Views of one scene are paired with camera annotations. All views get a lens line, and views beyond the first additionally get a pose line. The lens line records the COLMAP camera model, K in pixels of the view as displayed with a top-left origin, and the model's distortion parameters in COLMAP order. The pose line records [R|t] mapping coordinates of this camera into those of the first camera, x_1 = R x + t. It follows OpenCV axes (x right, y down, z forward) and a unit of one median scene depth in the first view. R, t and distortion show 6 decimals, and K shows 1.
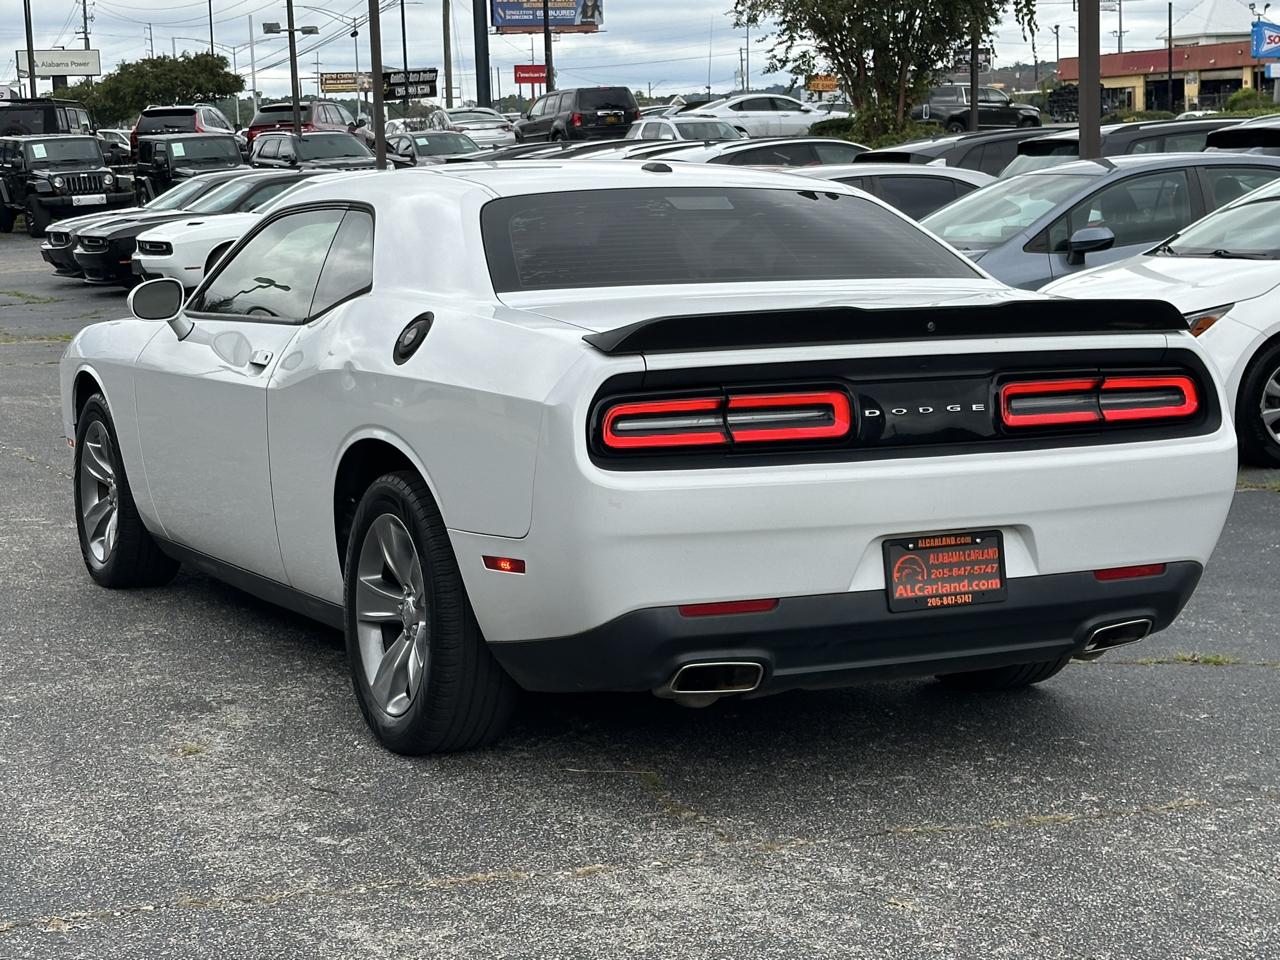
lens RADIAL K [[2727.2, 0, 640.0], [0, 2727.2, 480.0], [0, 0, 1]] dist [0.061196, 0.582630]
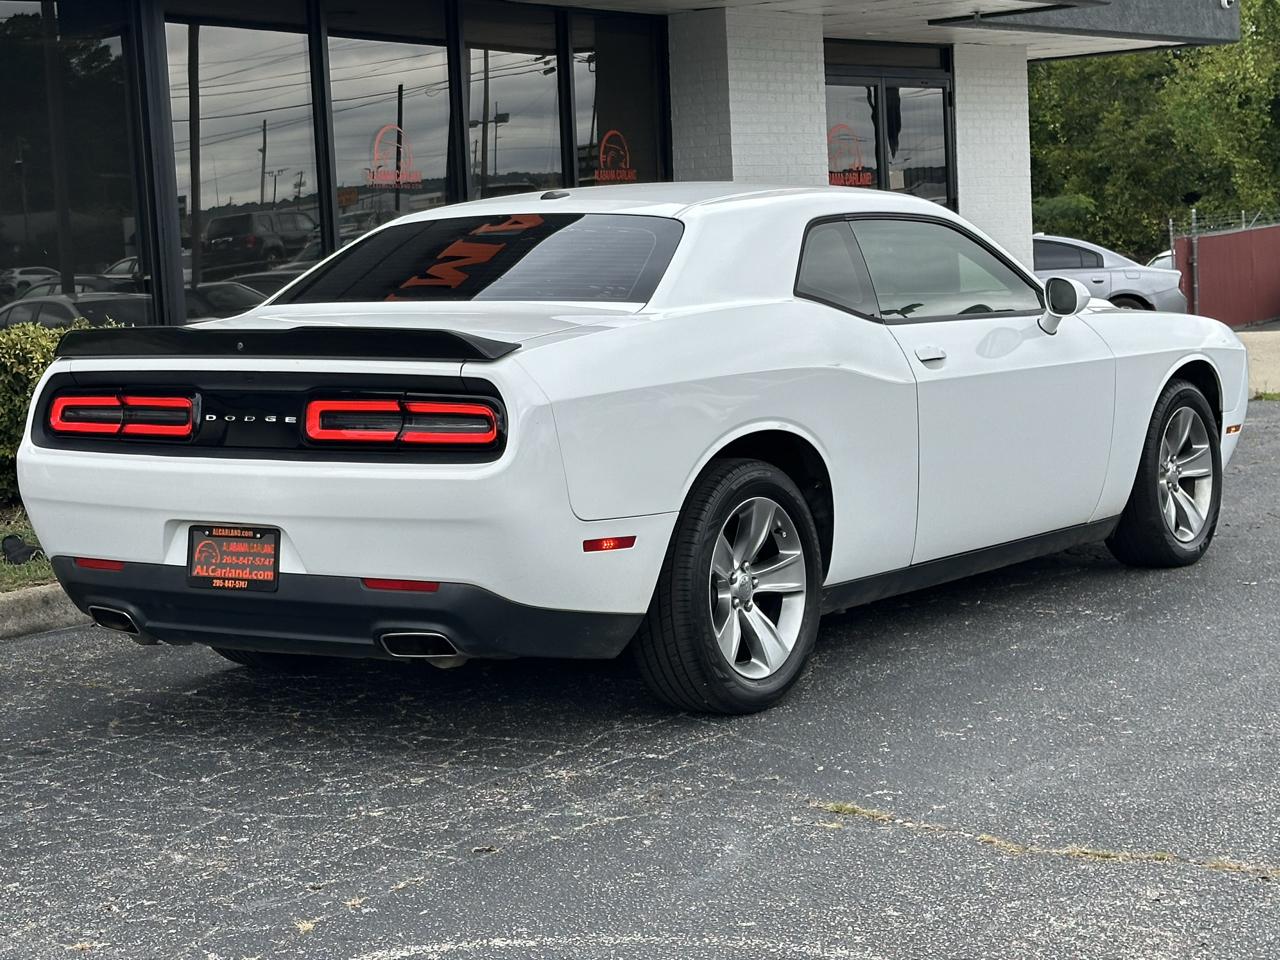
lens RADIAL K [[2727.2, 0, 640.0], [0, 2727.2, 480.0], [0, 0, 1]] dist [0.061196, 0.582630]
pose [[0.488145, 0.087516, -0.868363, 1.191115], [-0.064865, 0.995846, 0.063901, -0.084236], [0.870349, 0.025134, 0.491794, 0.578699]]
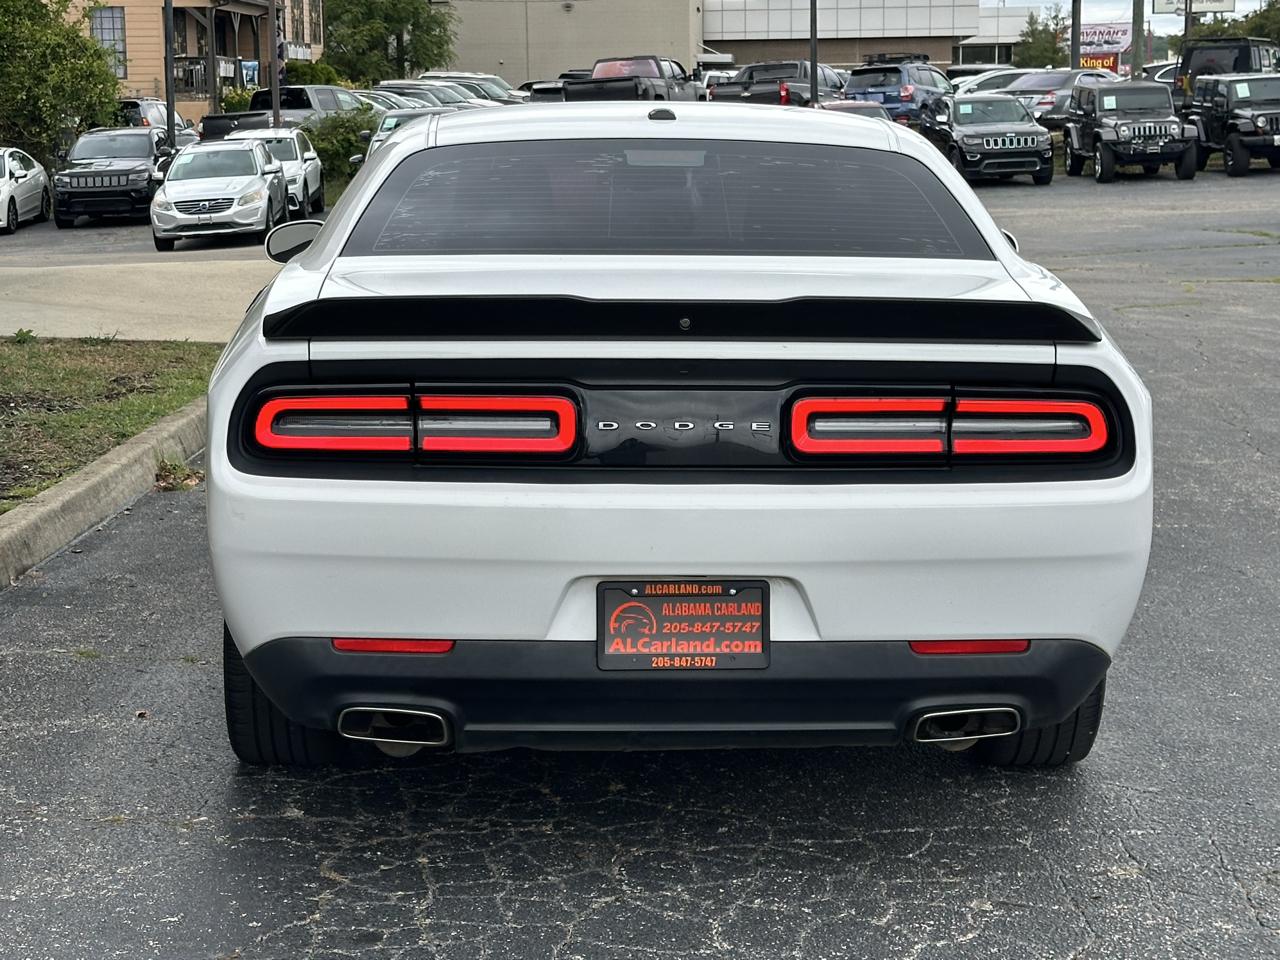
lens RADIAL K [[2727.2, 0, 640.0], [0, 2727.2, 480.0], [0, 0, 1]] dist [0.061196, 0.582630]
pose [[0.902394, 0.070799, -0.425055, 0.439998], [-0.061463, 0.997472, 0.035657, -0.037761], [0.426505, -0.006051, 0.904465, 0.260771]]
